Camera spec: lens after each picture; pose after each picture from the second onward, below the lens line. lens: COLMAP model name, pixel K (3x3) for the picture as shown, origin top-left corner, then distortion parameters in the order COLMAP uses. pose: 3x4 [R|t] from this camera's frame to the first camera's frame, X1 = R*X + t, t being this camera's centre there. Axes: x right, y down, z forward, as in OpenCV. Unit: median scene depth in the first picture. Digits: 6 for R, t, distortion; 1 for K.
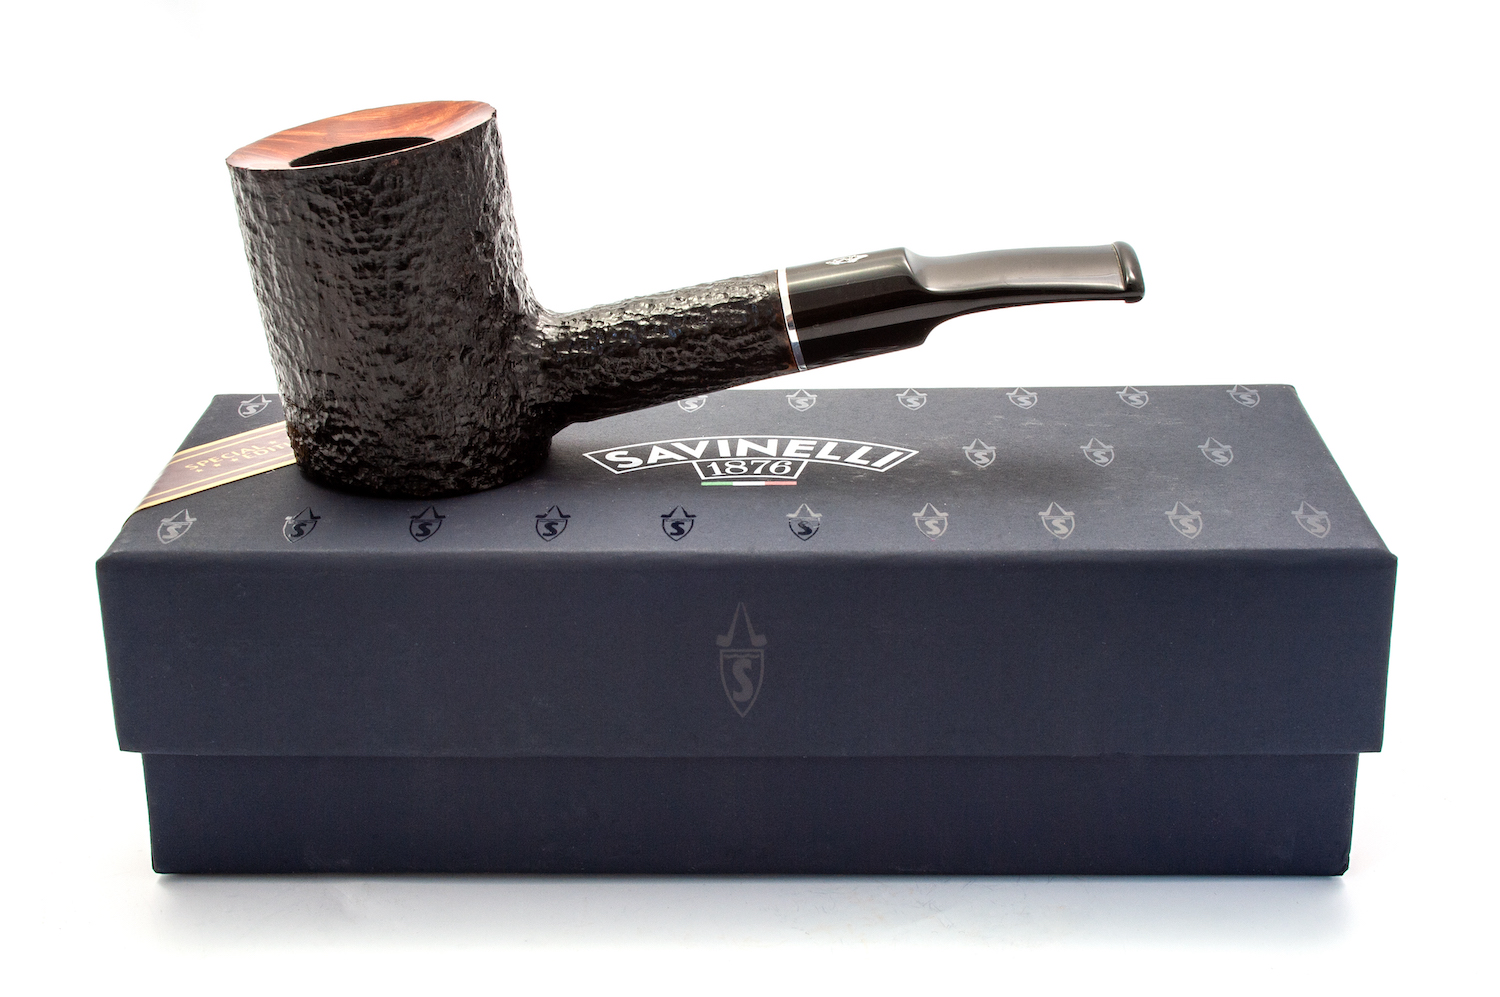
lens RADIAL K [[2099.4, 0, 748.9], [0, 2099.4, 503.4], [0, 0, 1]] dist [-0.063386, 0.000000]
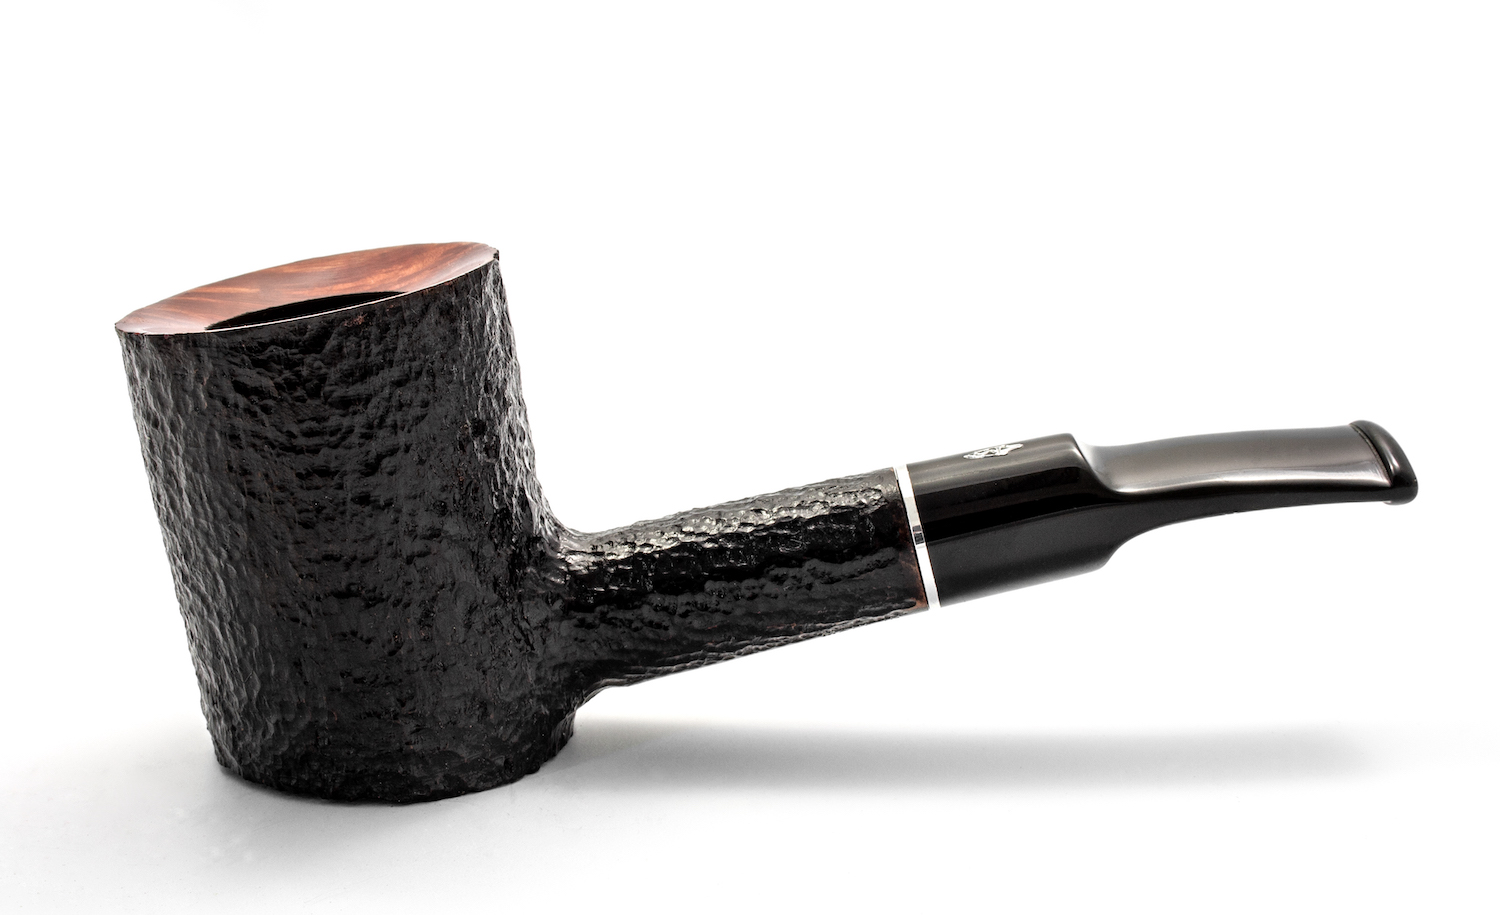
lens RADIAL K [[2327.2, 0, 752.8], [0, 2327.2, 453.7], [0, 0, 1]] dist [-0.038122, 0.000000]
pose [[0.999751, -0.019321, 0.011186, -0.044903], [0.020531, 0.992478, -0.120690, -0.022391], [-0.008770, 0.120890, 0.992627, 0.224716]]
